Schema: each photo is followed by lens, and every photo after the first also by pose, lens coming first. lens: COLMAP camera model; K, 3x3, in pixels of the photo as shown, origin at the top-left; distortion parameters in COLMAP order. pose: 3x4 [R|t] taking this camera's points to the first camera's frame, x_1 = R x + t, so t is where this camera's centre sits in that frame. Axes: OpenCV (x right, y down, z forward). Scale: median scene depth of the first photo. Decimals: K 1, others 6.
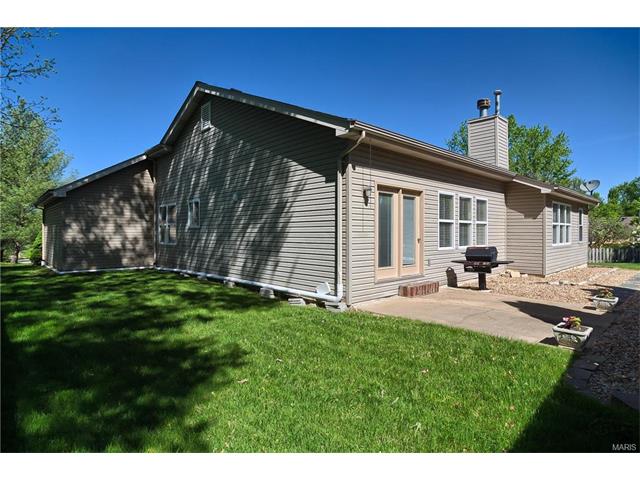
lens RADIAL K [[354.9, 0, 322.2], [0, 354.9, 237.4], [0, 0, 1]] dist [-0.001187, -0.000790]
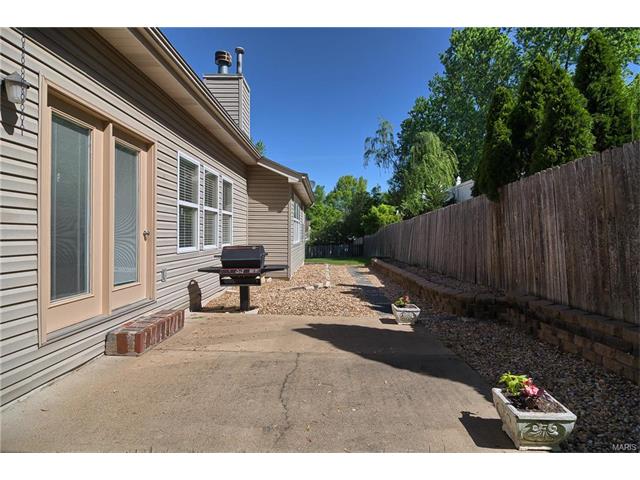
lens RADIAL K [[354.9, 0, 322.2], [0, 354.9, 237.4], [0, 0, 1]] dist [-0.001187, -0.000790]
pose [[0.689630, 0.002479, 0.724157, 0.070409], [-0.001433, 0.999997, -0.002059, 0.012339], [-0.724160, 0.000382, 0.689632, 0.442712]]
